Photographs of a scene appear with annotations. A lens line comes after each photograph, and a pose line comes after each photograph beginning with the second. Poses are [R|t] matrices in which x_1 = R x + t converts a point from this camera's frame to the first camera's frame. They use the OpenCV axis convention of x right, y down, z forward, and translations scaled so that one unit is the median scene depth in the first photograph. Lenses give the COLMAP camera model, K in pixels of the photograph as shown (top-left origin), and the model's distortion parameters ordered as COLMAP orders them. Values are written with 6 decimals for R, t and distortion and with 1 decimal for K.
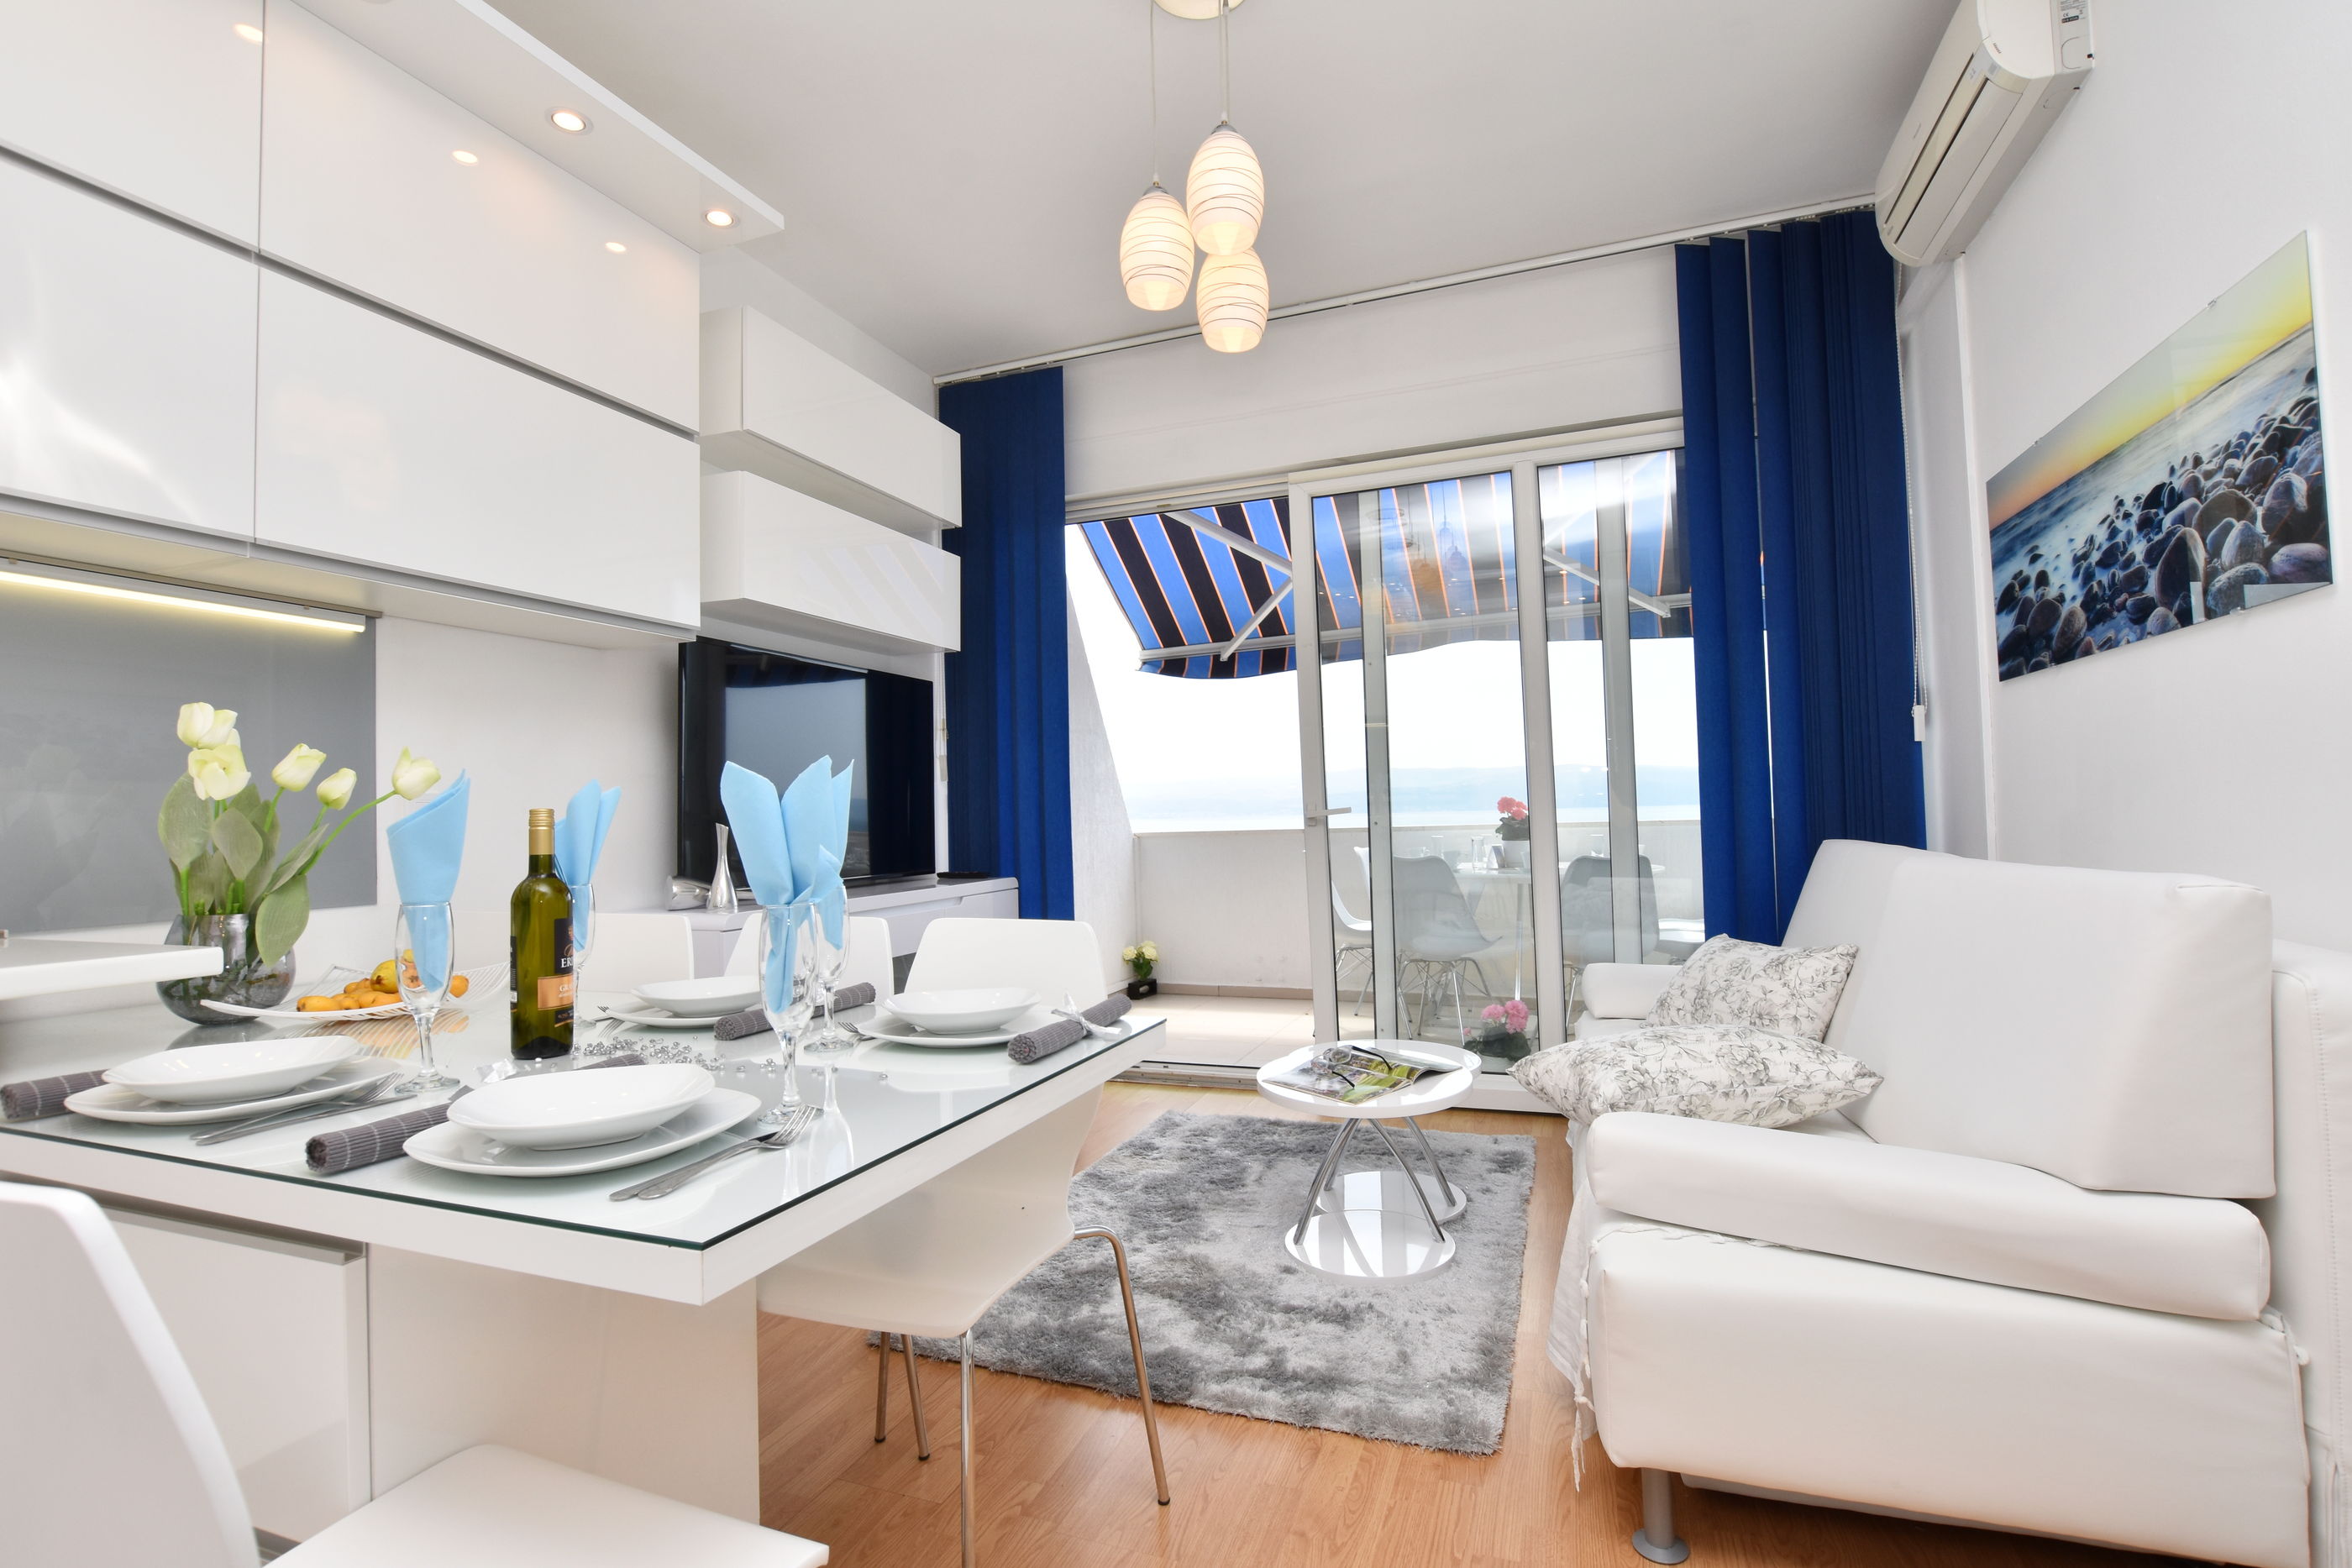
lens RADIAL K [[1067.8, 0, 1185.9], [0, 1067.8, 792.3], [0, 0, 1]] dist [-0.021699, 0.000699]
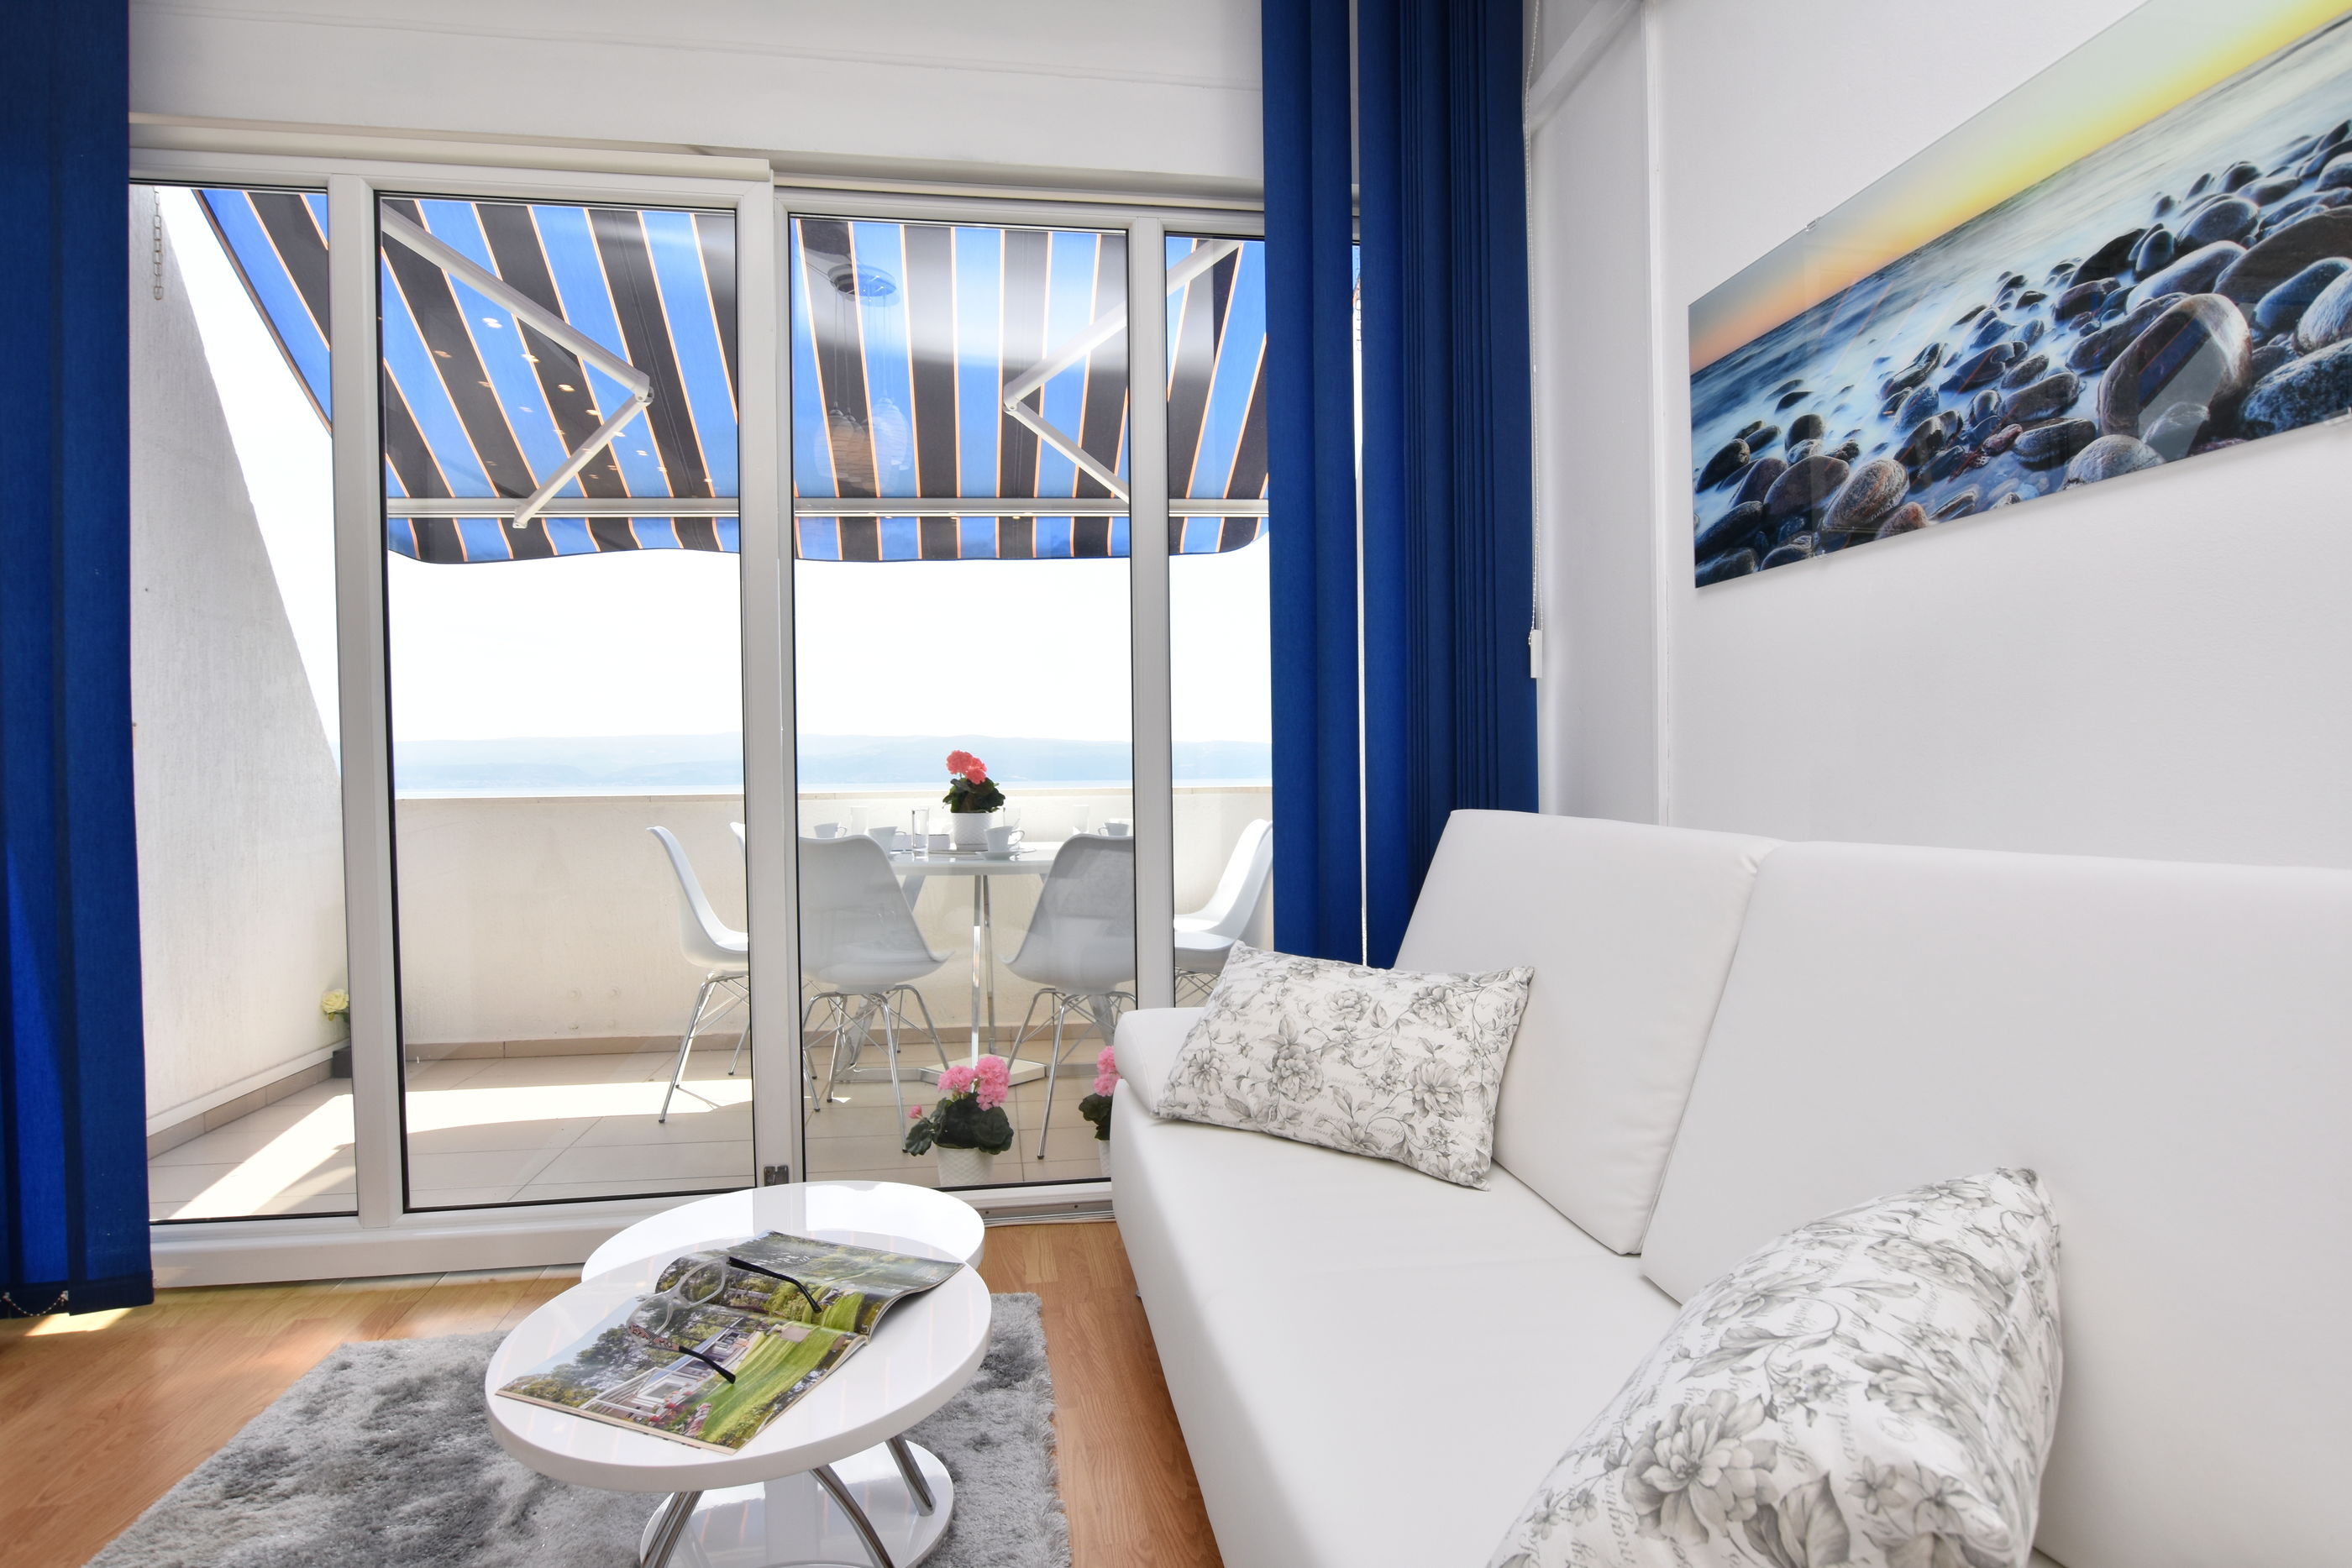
lens RADIAL K [[1200.2, 0, 1190.5], [0, 1200.2, 792.5], [0, 0, 1]] dist [-0.018929, 0.000295]
pose [[0.865513, 0.008812, 0.500810, 0.074207], [-0.021549, 0.999575, 0.019654, 0.026711], [-0.500424, -0.027803, 0.865334, 0.492954]]
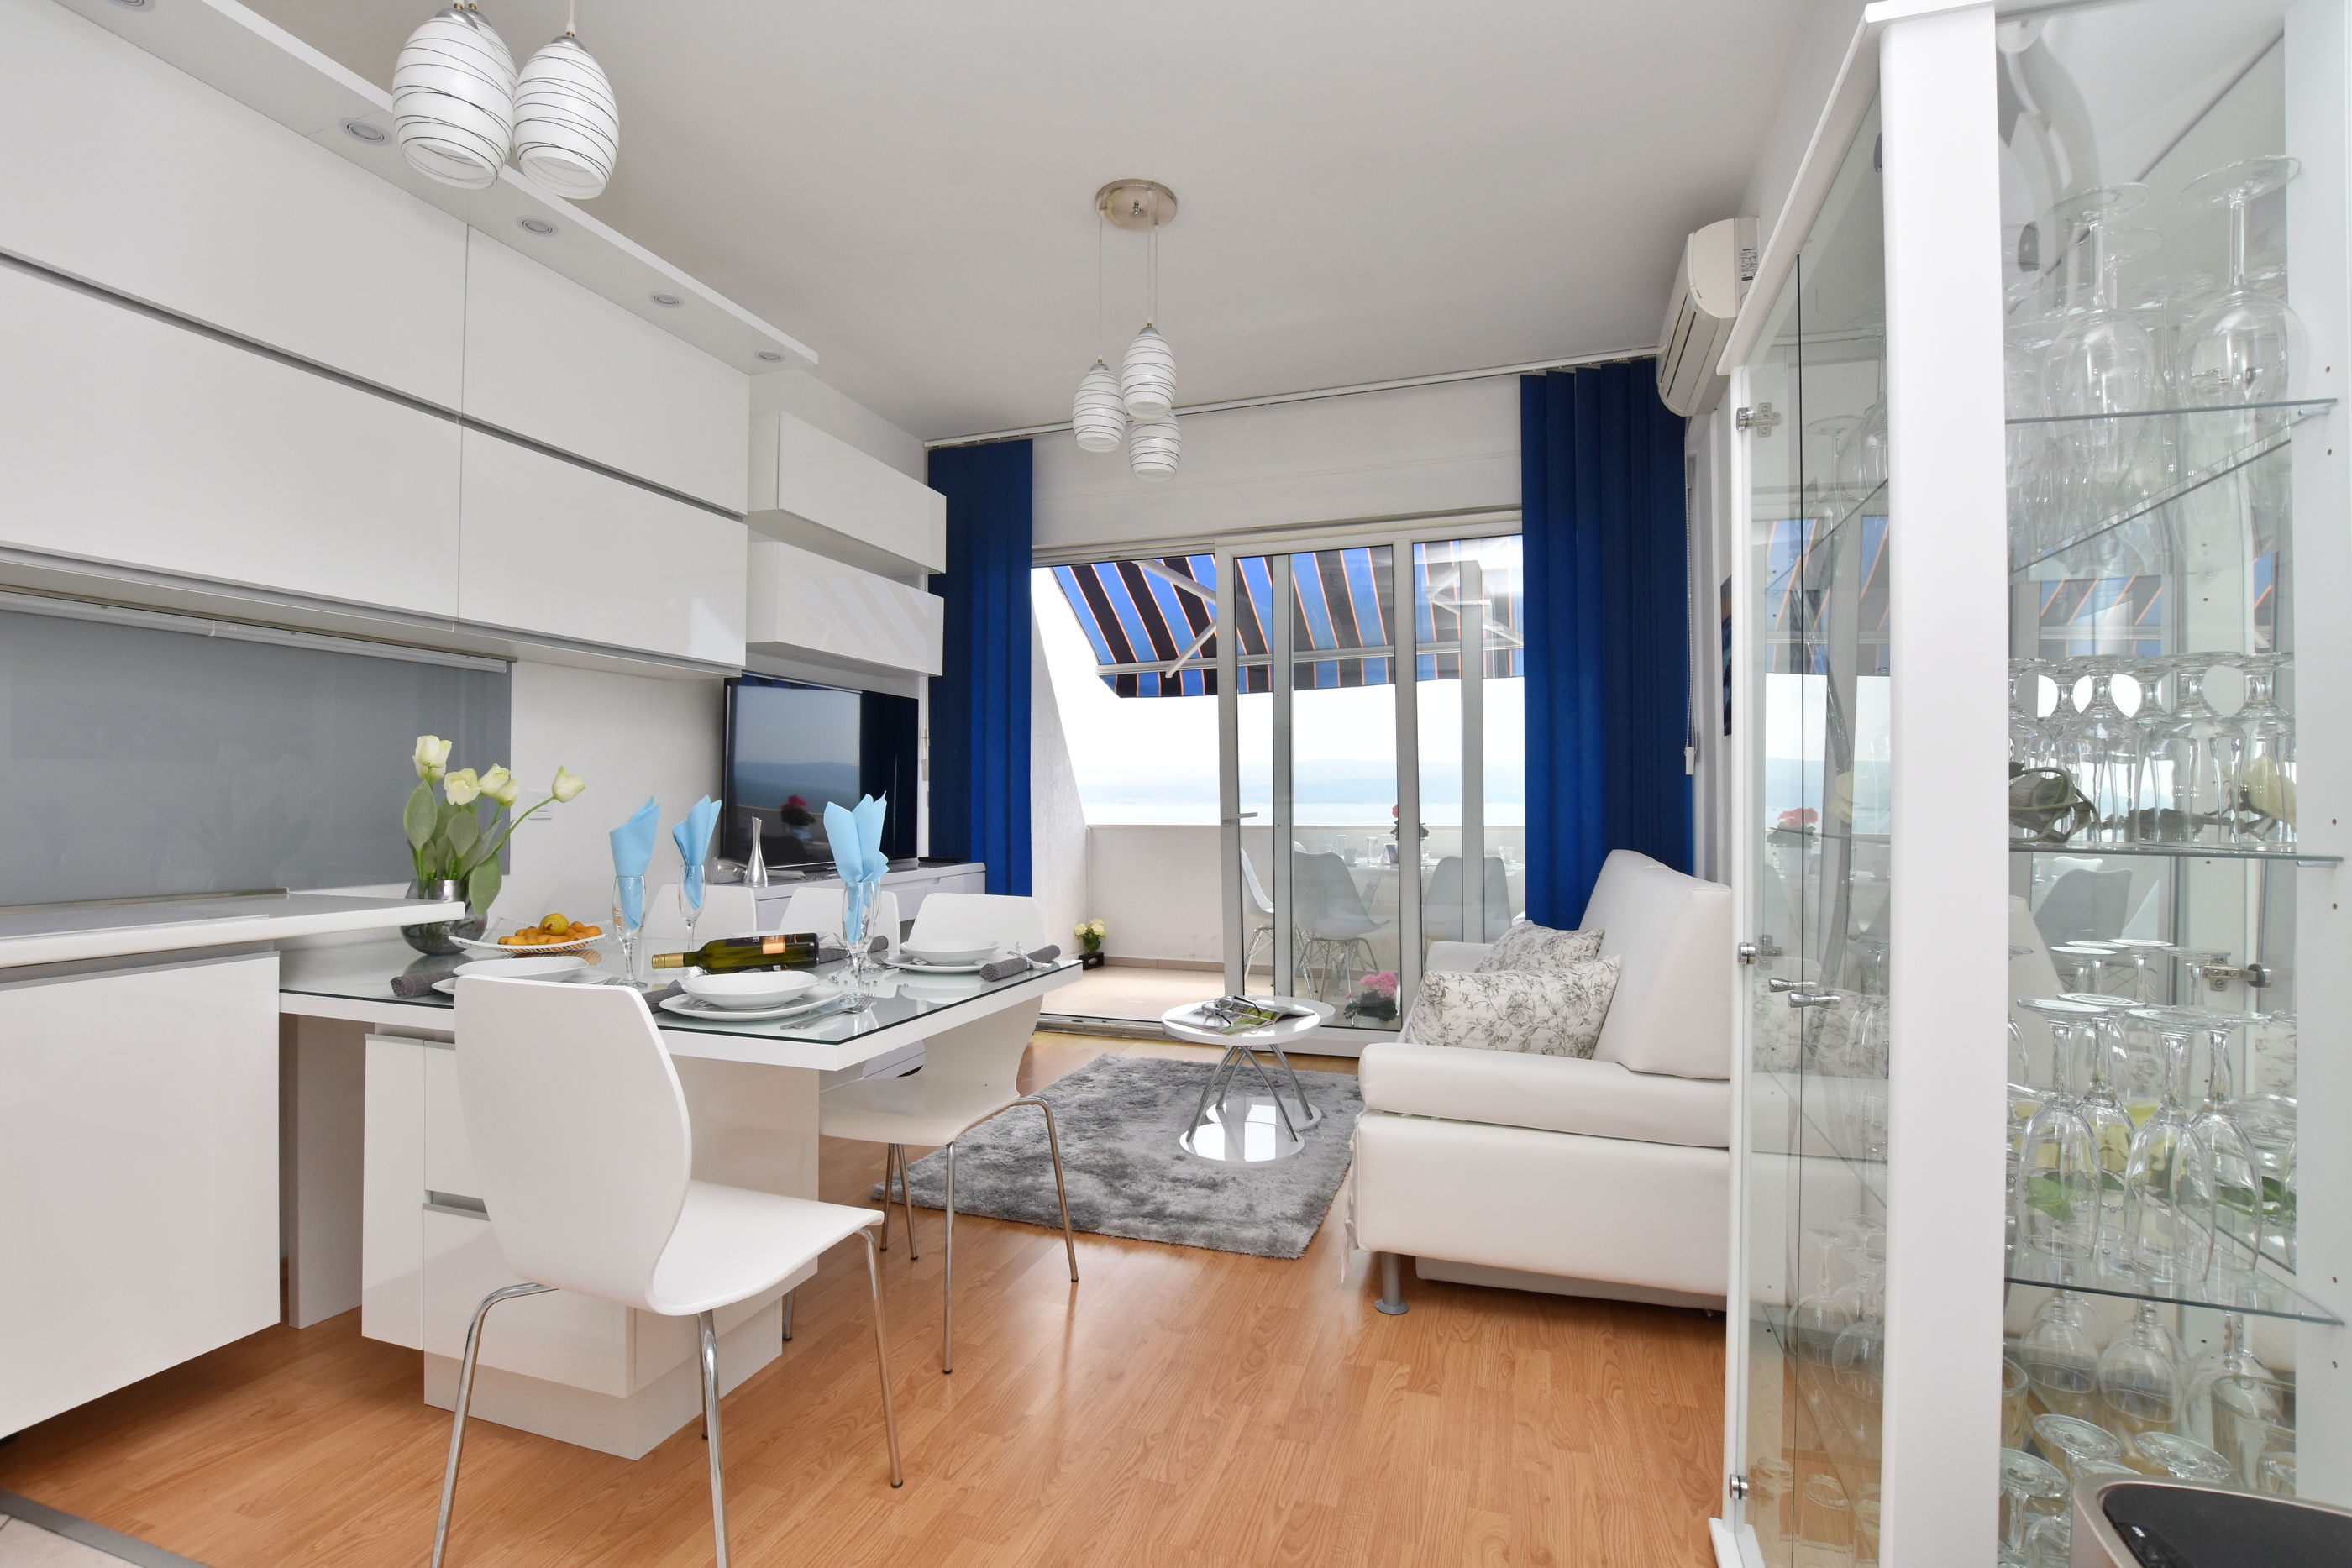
lens RADIAL K [[1037.7, 0, 1180.3], [0, 1037.7, 796.0], [0, 0, 1]] dist [-0.018349, 0.000174]
pose [[0.999189, 0.025744, 0.030972, 0.043668], [-0.026222, 0.999542, 0.015121, -0.032773], [-0.030569, -0.015921, 0.999406, -0.311192]]
